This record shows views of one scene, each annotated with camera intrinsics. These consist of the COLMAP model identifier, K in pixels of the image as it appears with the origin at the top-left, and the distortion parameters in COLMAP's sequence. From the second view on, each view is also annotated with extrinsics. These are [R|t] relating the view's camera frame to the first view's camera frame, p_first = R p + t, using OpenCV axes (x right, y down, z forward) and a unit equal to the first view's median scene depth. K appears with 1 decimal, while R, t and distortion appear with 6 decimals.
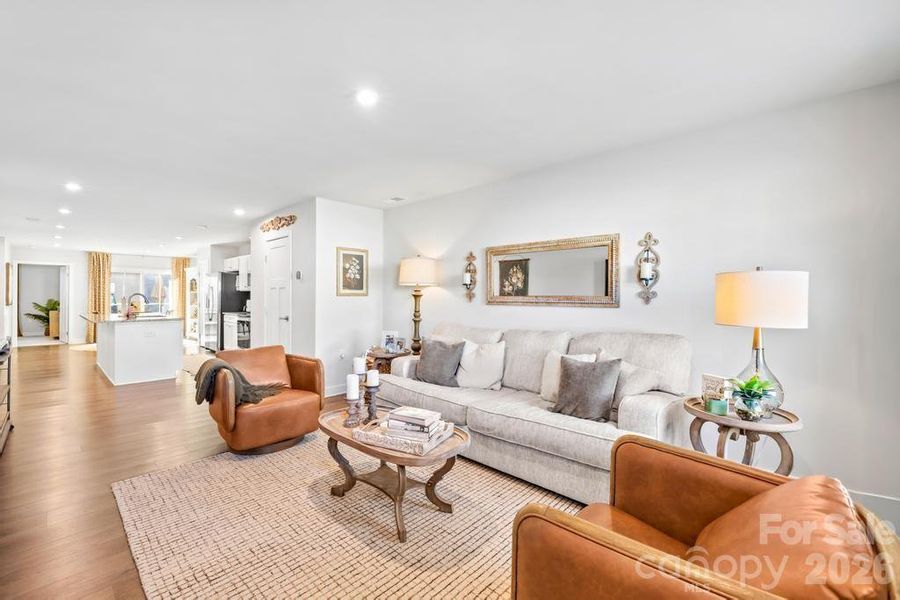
lens RADIAL K [[377.4, 0, 444.6], [0, 377.4, 296.7], [0, 0, 1]] dist [-0.000226, -0.000112]
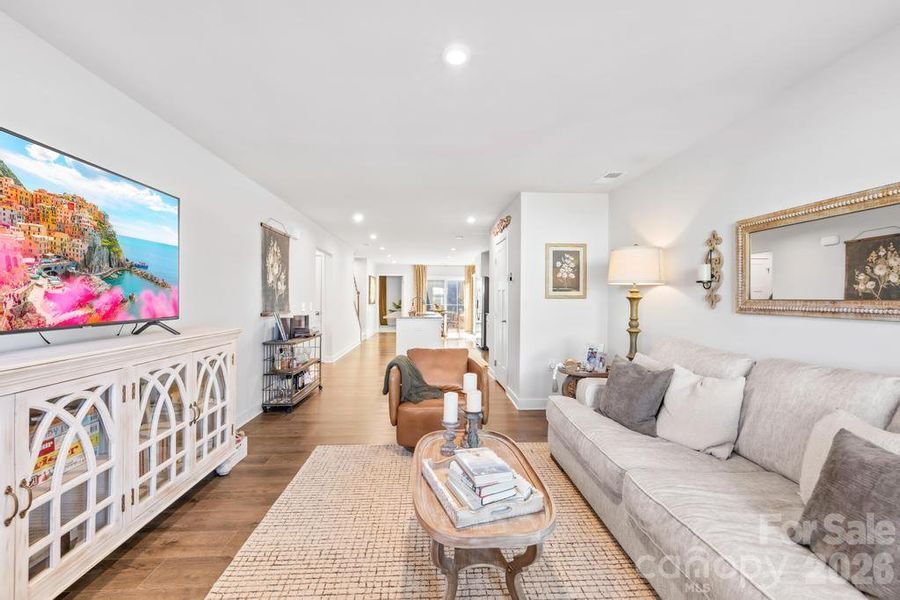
lens RADIAL K [[380.8, 0, 446.8], [0, 380.8, 298.3], [0, 0, 1]] dist [0.000333, 0.000085]
pose [[0.728164, 0.001310, -0.685402, 0.152504], [-0.000869, 0.999999, 0.000988, -0.003221], [0.685402, -0.000124, 0.728164, 0.171438]]
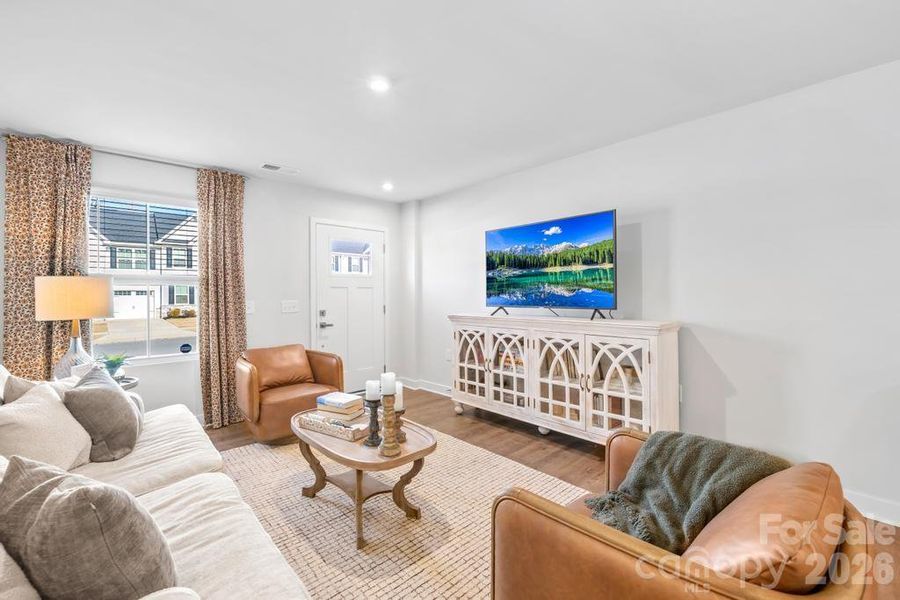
lens RADIAL K [[383.5, 0, 442.1], [0, 383.5, 293.5], [0, 0, 1]] dist [-0.000371, -0.000129]
pose [[-0.996641, 0.005311, 0.081719, -0.198483], [0.005074, 0.999982, -0.003101, -0.000261], [-0.081734, -0.002675, -0.996651, 0.872345]]
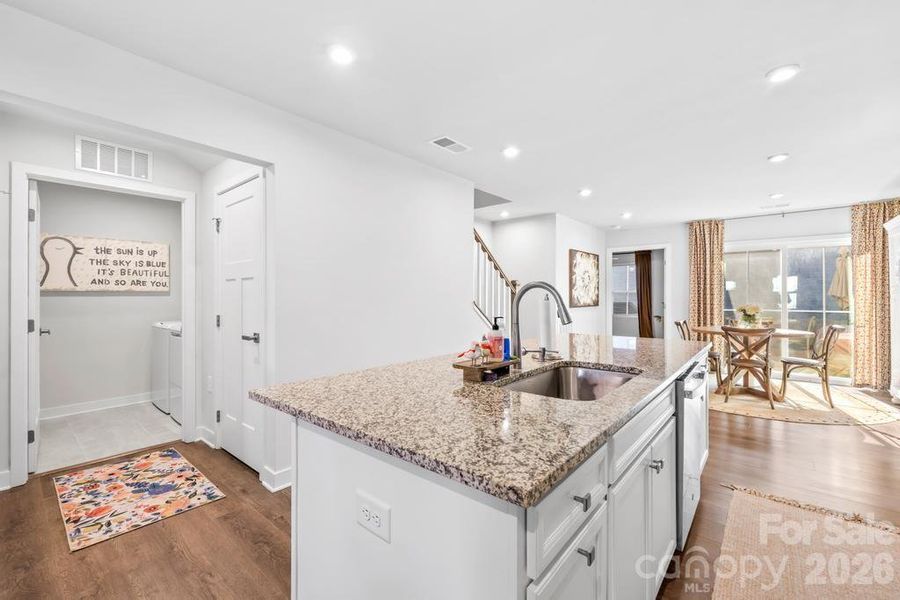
lens RADIAL K [[383.5, 0, 442.1], [0, 383.5, 293.5], [0, 0, 1]] dist [-0.000371, -0.000129]
pose [[0.048882, -0.005712, -0.998788, -0.671071], [0.002549, 0.999981, -0.005594, -0.000012], [0.998801, -0.002272, 0.048895, 1.120651]]
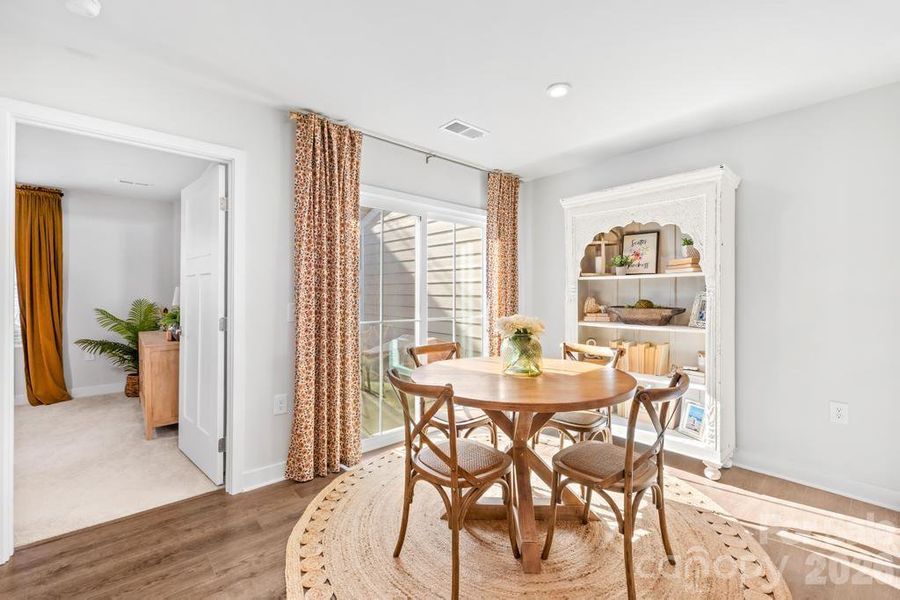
lens RADIAL K [[384.9, 0, 452.6], [0, 384.9, 292.3], [0, 0, 1]] dist [-0.002234, -0.000131]
pose [[0.995697, -0.000540, -0.092669, -1.622832], [0.000636, 0.999999, 0.001005, -0.002489], [0.092668, -0.001060, 0.995696, 1.502819]]
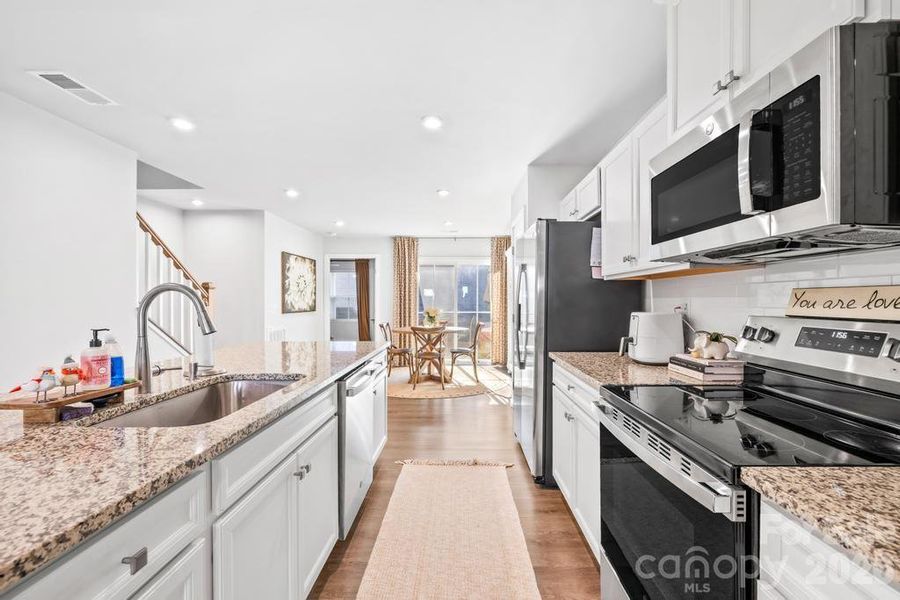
lens RADIAL K [[383.8, 0, 459.7], [0, 383.8, 304.1], [0, 0, 1]] dist [-0.000346, -0.000071]
pose [[0.685661, 0.006313, -0.727894, -0.663838], [0.000934, 0.999954, 0.009552, 0.000356], [0.727921, -0.007229, 0.685623, 1.180359]]
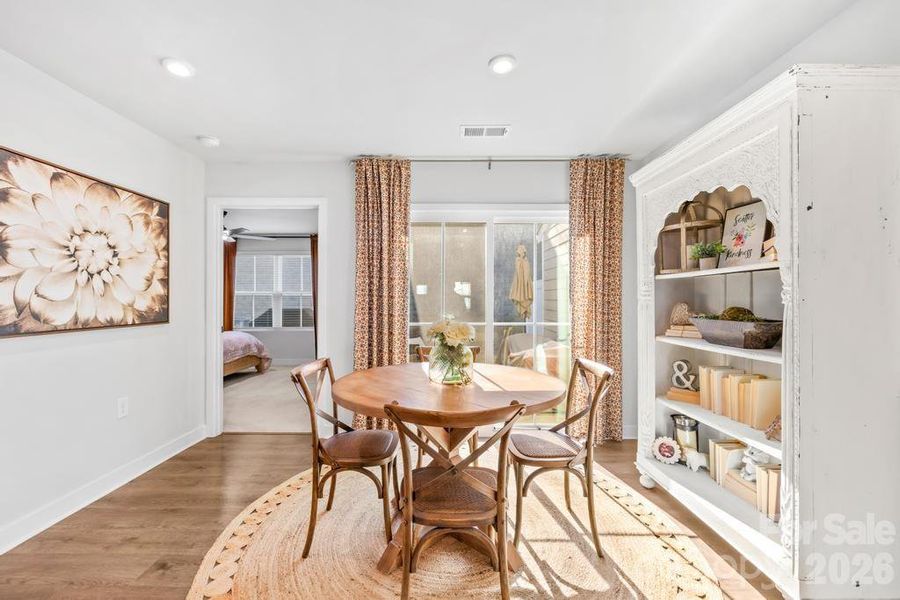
lens RADIAL K [[377.4, 0, 444.6], [0, 377.4, 296.7], [0, 0, 1]] dist [-0.000226, -0.000112]
pose [[0.680280, -0.005283, -0.732933, -1.299754], [0.001132, 0.999980, -0.006158, 0.001618], [0.732951, 0.003359, 0.680273, 1.655385]]
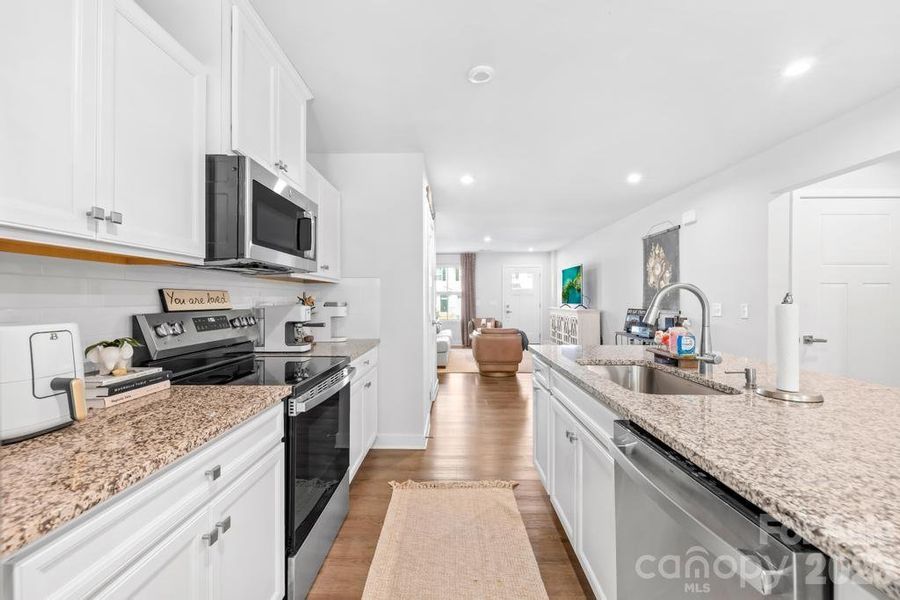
lens RADIAL K [[376.3, 0, 445.8], [0, 376.3, 293.9], [0, 0, 1]] dist [-0.000932, -0.000368]
pose [[-0.670300, 0.010462, 0.742017, -1.094173], [0.000772, 0.999910, -0.013401, 0.001257], [-0.742090, -0.008410, -0.670248, 1.574752]]
